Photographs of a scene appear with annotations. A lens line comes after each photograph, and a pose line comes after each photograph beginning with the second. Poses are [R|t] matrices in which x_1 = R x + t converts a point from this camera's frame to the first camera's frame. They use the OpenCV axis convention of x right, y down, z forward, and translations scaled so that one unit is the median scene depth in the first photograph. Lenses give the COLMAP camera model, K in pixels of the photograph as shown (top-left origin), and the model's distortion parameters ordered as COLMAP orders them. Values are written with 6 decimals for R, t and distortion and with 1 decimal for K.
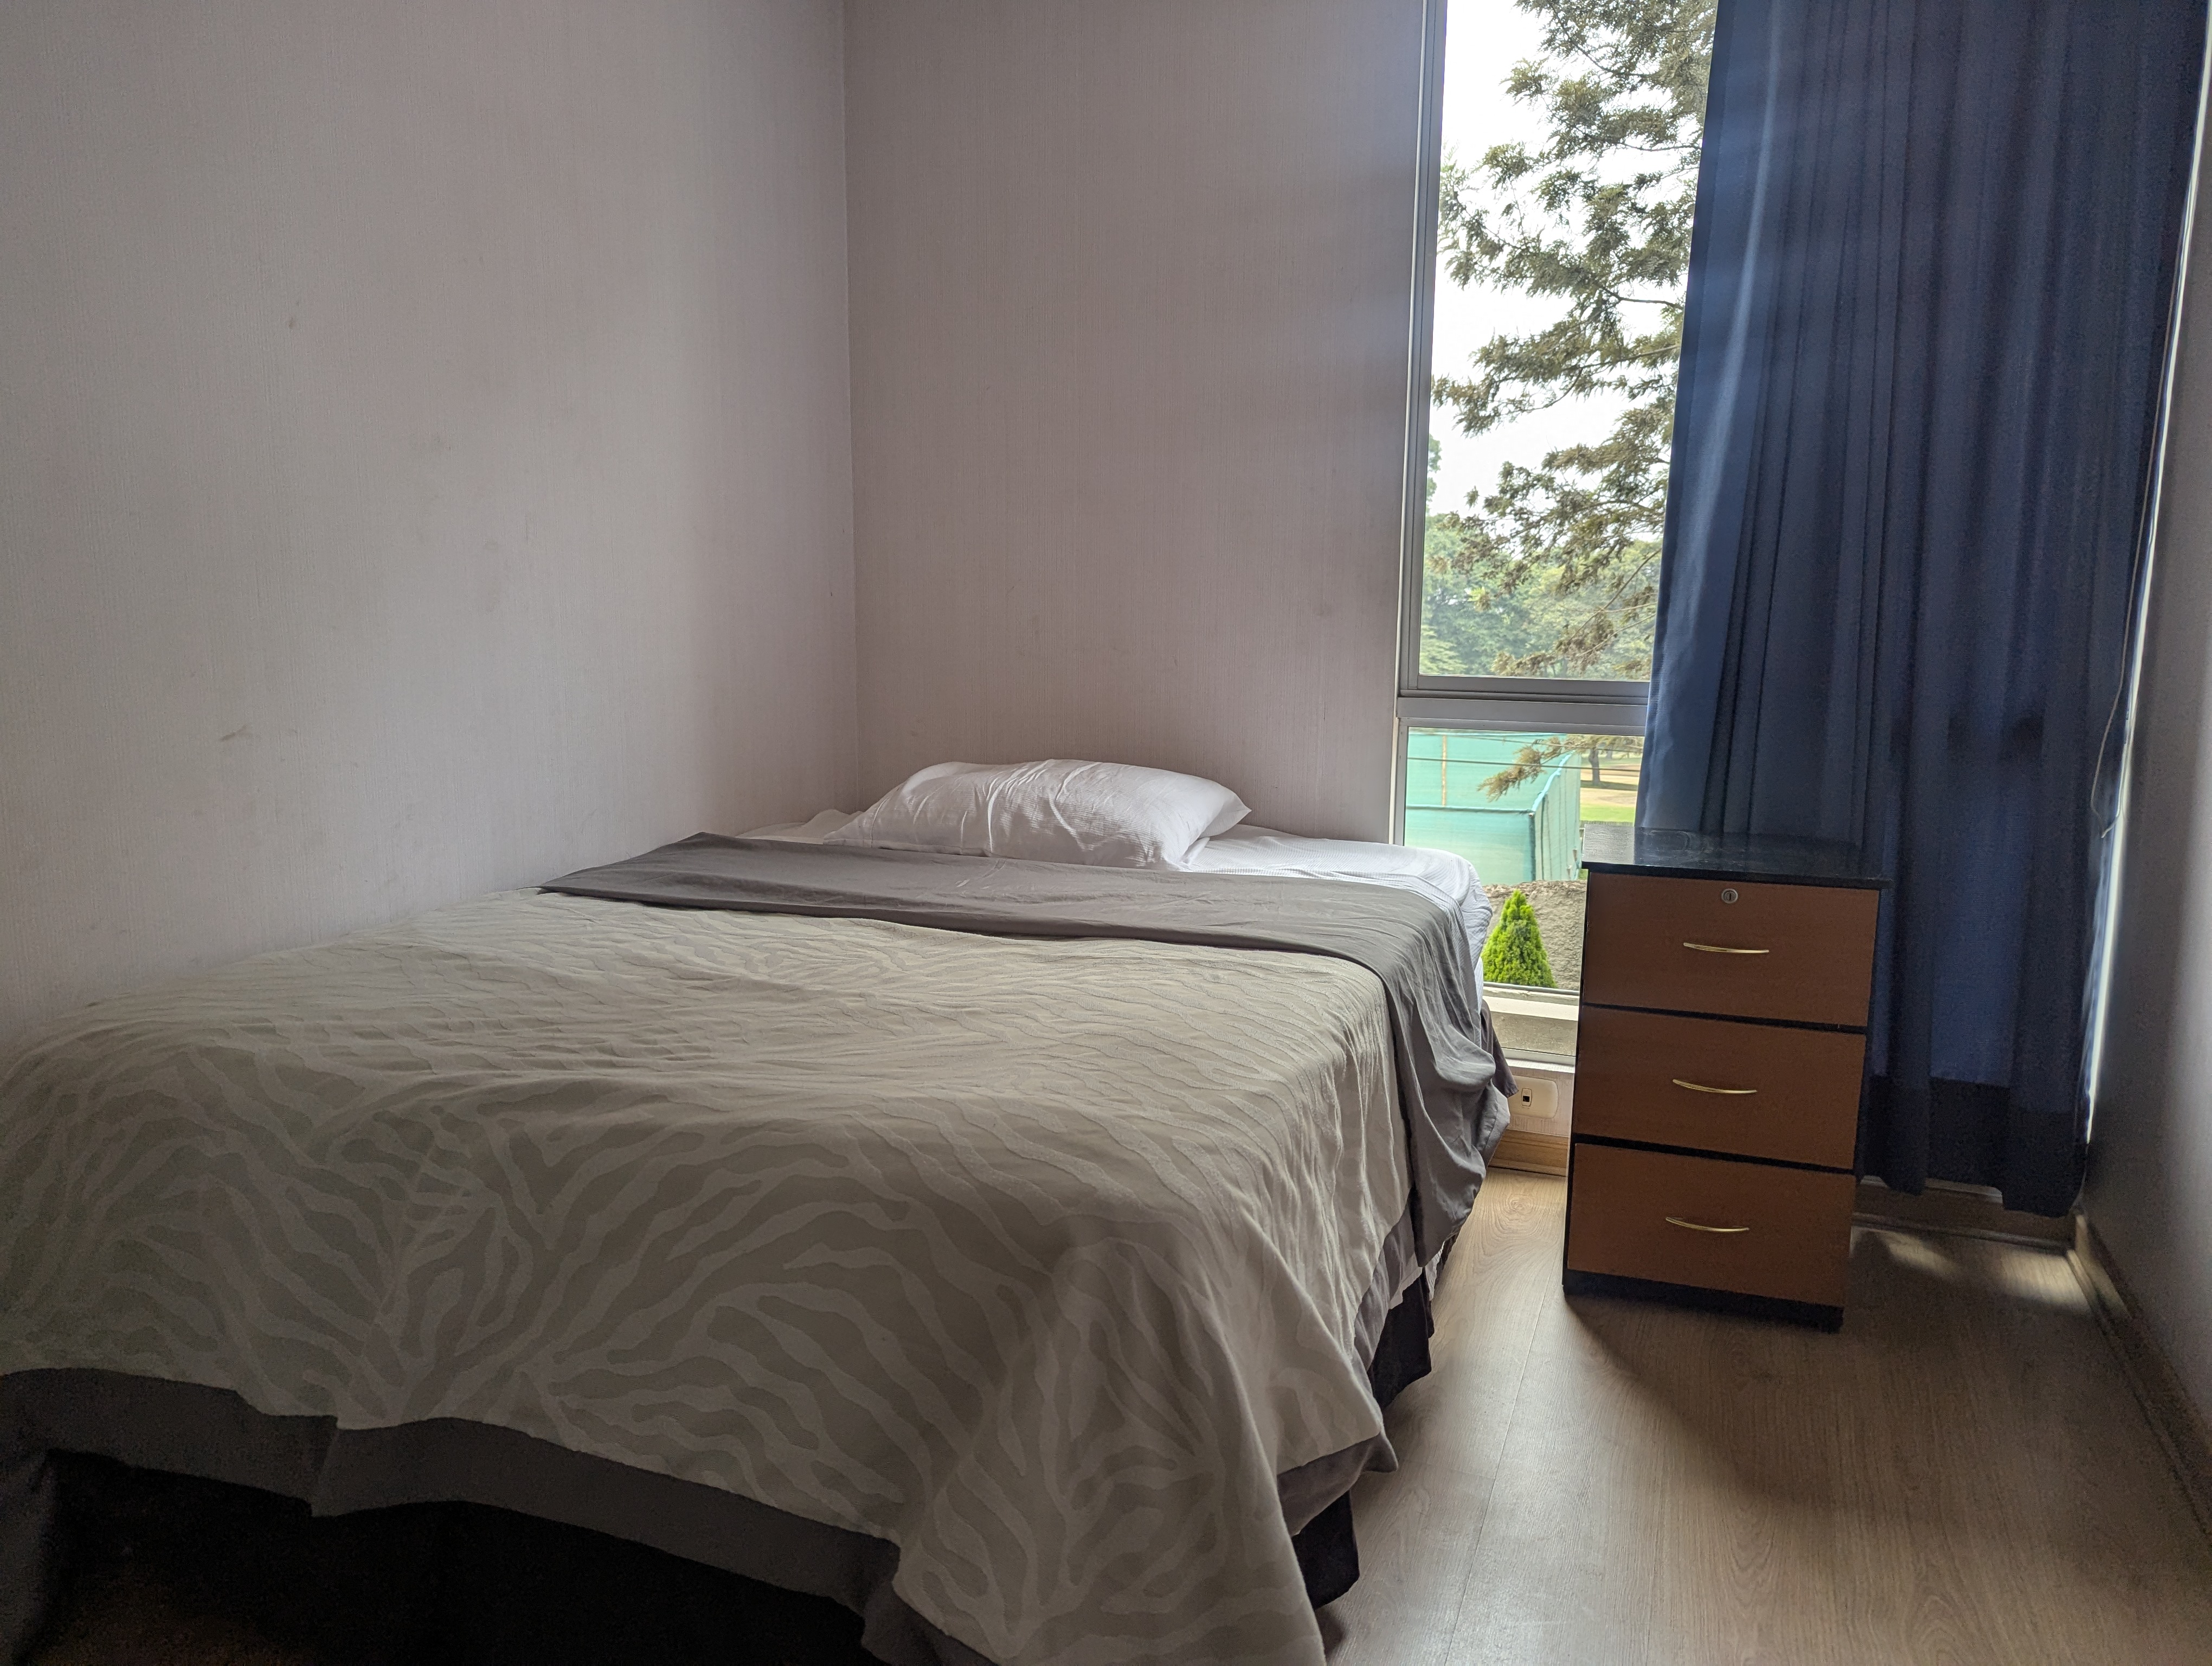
lens RADIAL K [[1578.2, 0, 1141.2], [0, 1578.2, 875.4], [0, 0, 1]] dist [0.033276, -0.071654]
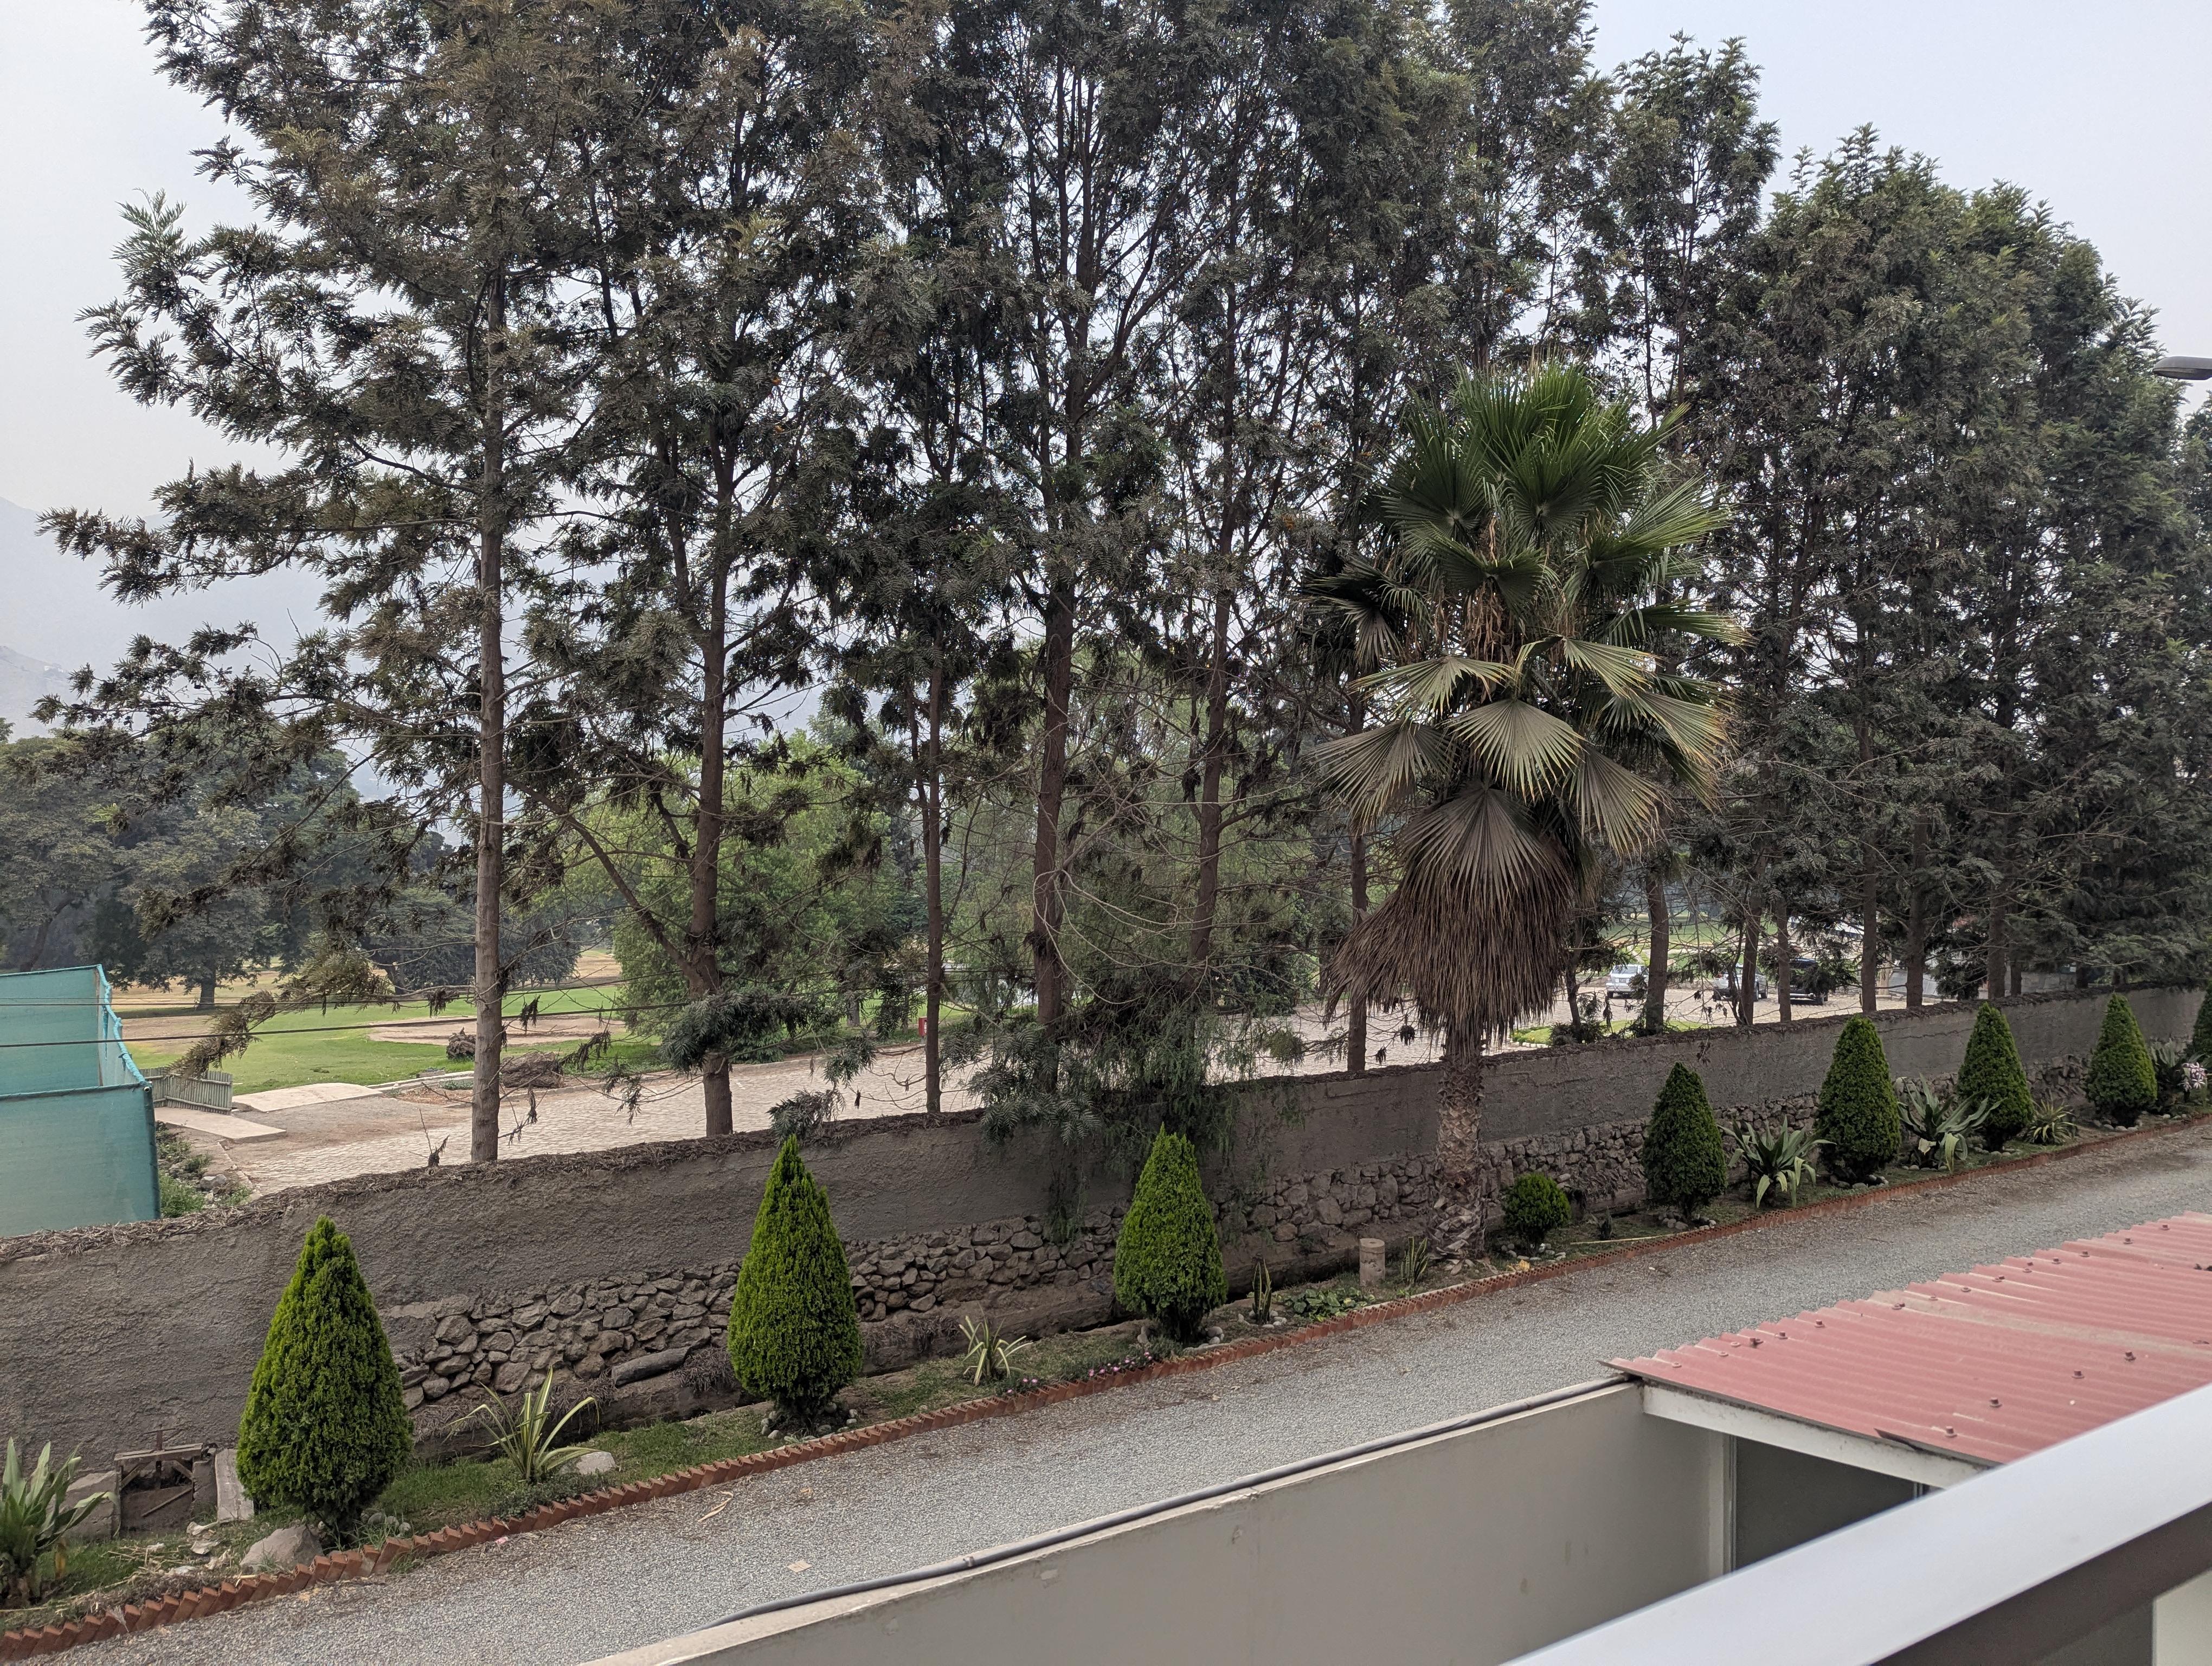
lens RADIAL K [[1531.7, 0, 1113.0], [0, 1531.7, 821.4], [0, 0, 1]] dist [0.058699, -0.060693]
pose [[0.598526, -0.009531, 0.801047, -0.095279], [0.132895, 0.987256, -0.087550, -0.049122], [-0.790004, 0.158856, 0.592165, 0.219207]]
